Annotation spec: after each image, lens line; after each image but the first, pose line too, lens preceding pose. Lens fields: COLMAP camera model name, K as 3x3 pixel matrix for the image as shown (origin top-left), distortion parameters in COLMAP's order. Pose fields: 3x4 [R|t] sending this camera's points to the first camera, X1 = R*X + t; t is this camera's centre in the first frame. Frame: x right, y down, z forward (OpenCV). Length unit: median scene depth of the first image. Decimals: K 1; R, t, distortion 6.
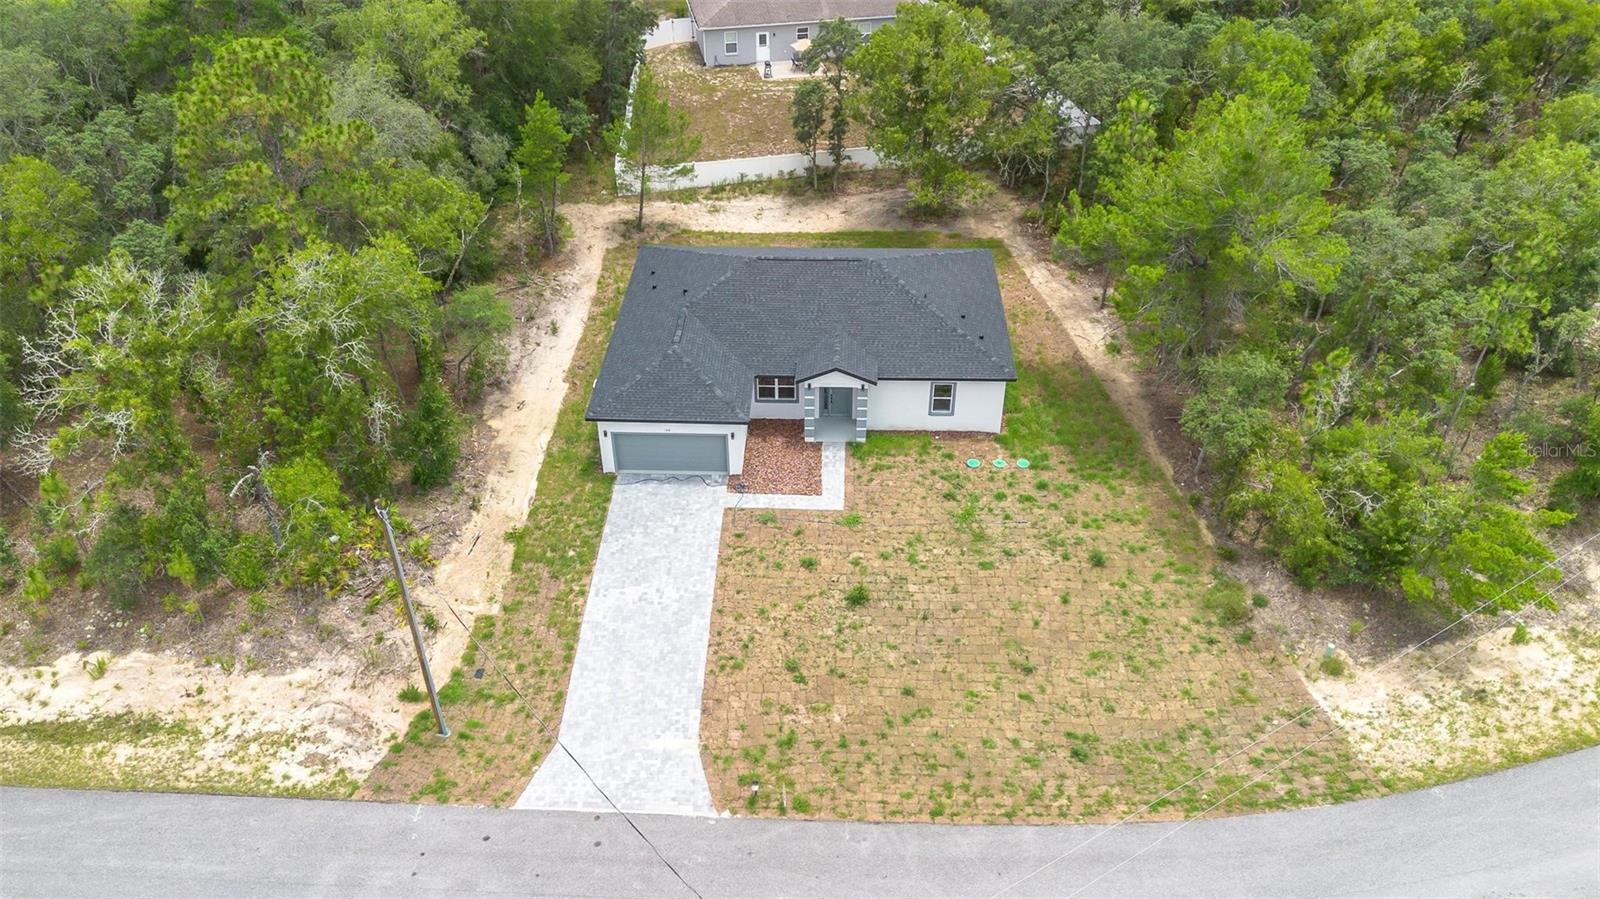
lens RADIAL K [[1132.9, 0, 770.9], [0, 1132.9, 465.4], [0, 0, 1]] dist [0.057534, -0.053793]
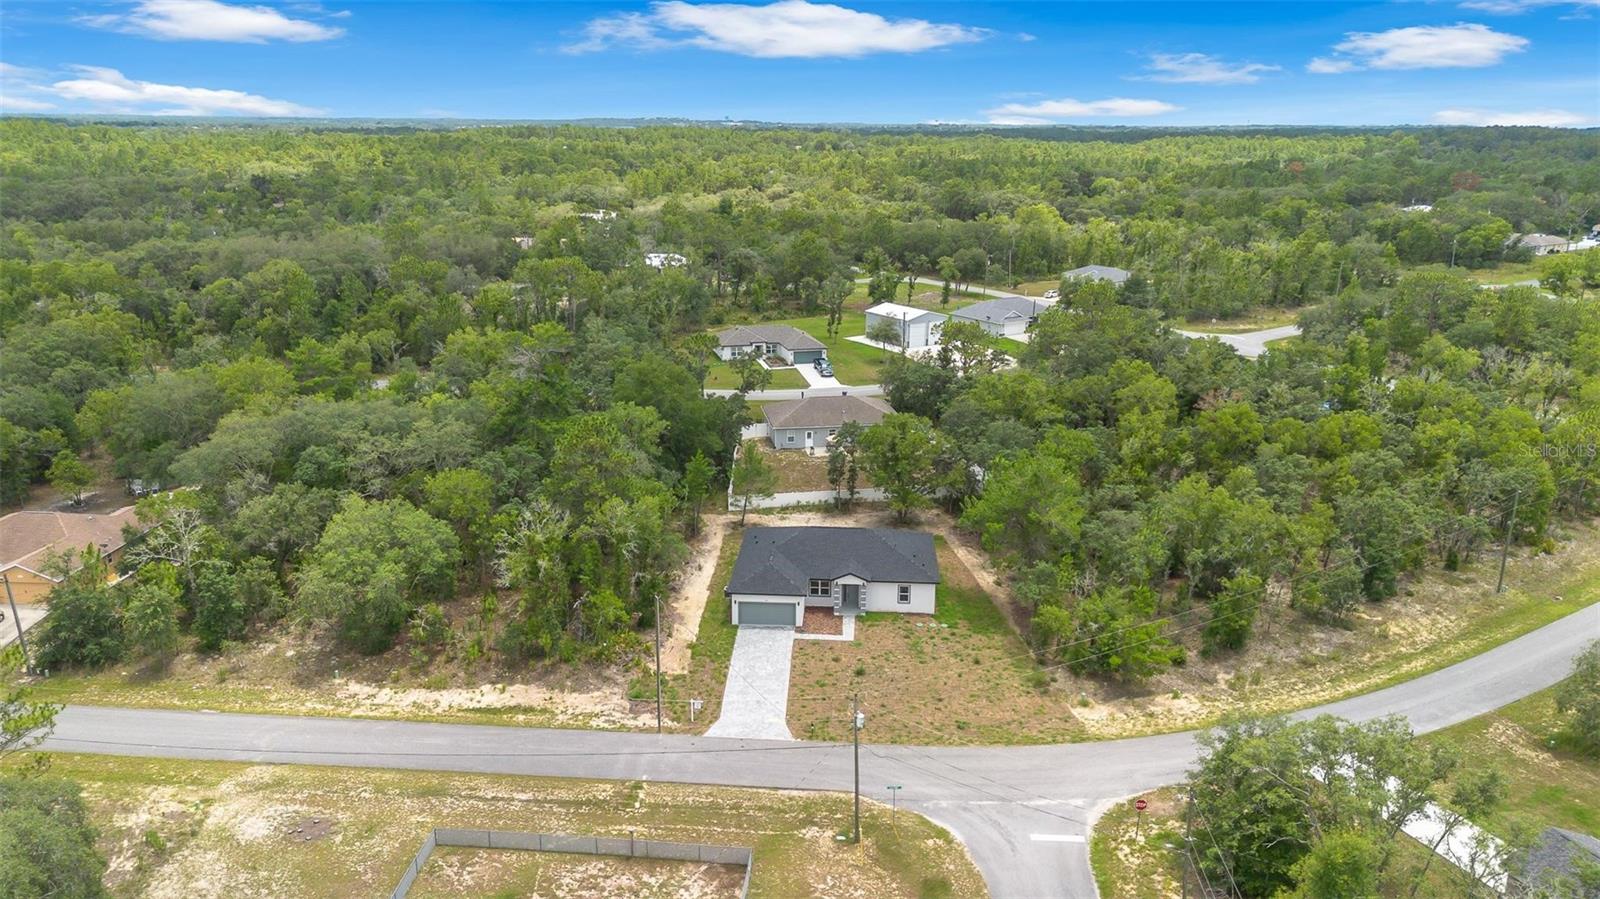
lens RADIAL K [[1132.9, 0, 787.5], [0, 1132.9, 384.3], [0, 0, 1]] dist [0.057534, -0.053793]
pose [[0.999682, 0.023255, -0.009703, -0.049246], [-0.025185, 0.909977, -0.413893, 0.518561], [-0.000796, 0.414006, 0.910274, -1.143950]]
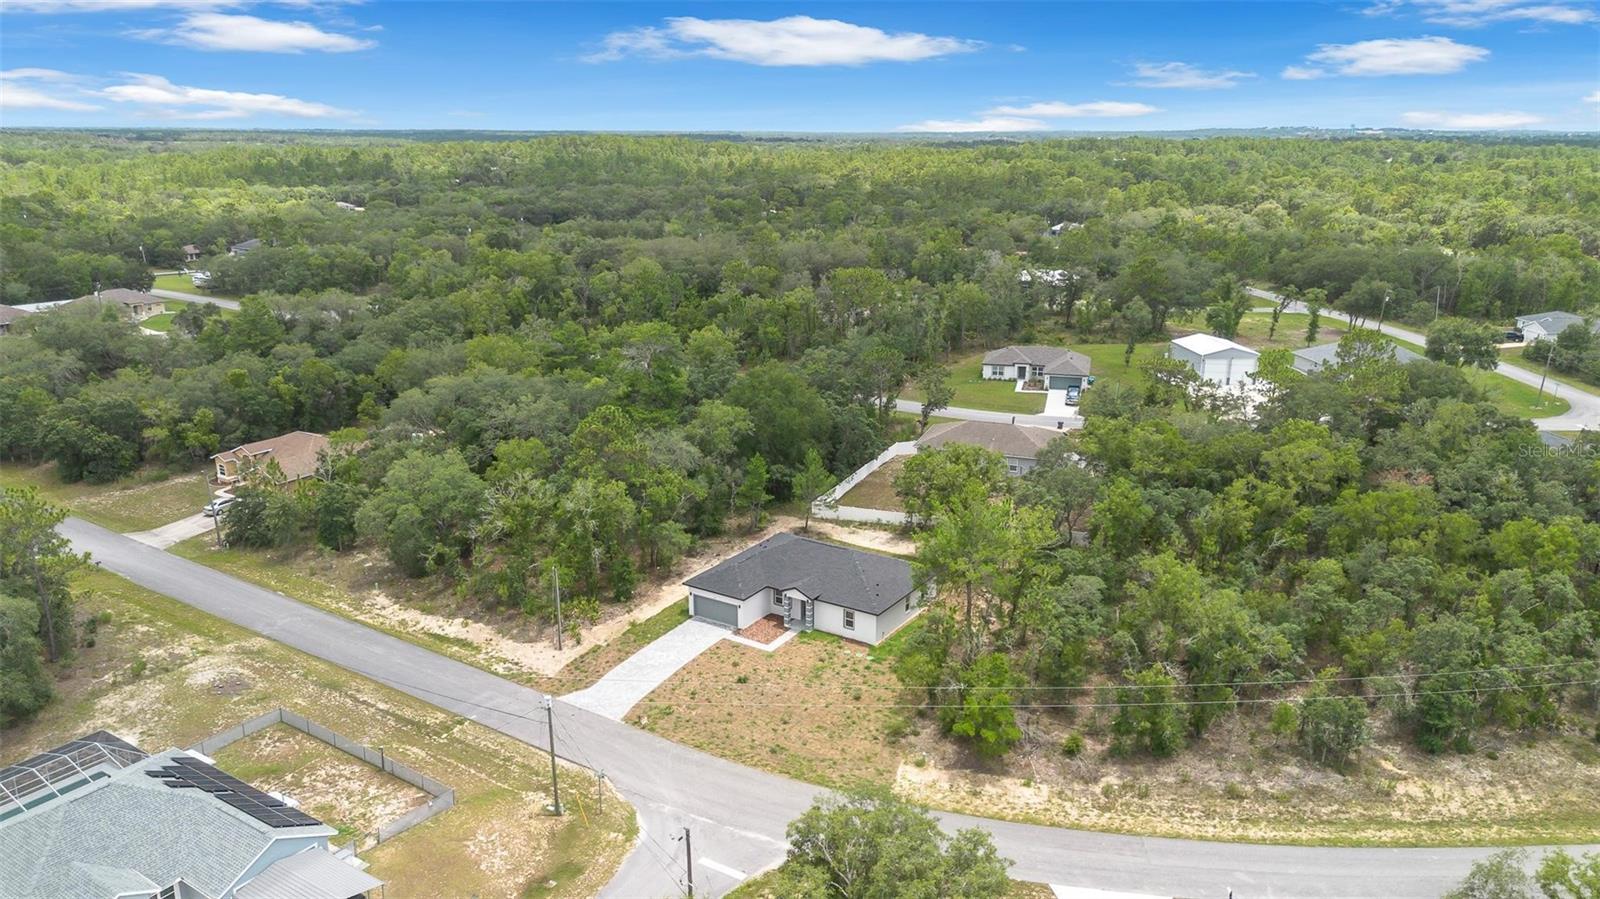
lens RADIAL K [[1132.9, 0, 804.1], [0, 1132.9, 398.4], [0, 0, 1]] dist [0.057534, -0.053793]
pose [[0.868755, 0.130100, -0.477848, 1.156611], [-0.313312, 0.891625, -0.326863, 0.315407], [0.383537, 0.433680, 0.815366, -0.935398]]
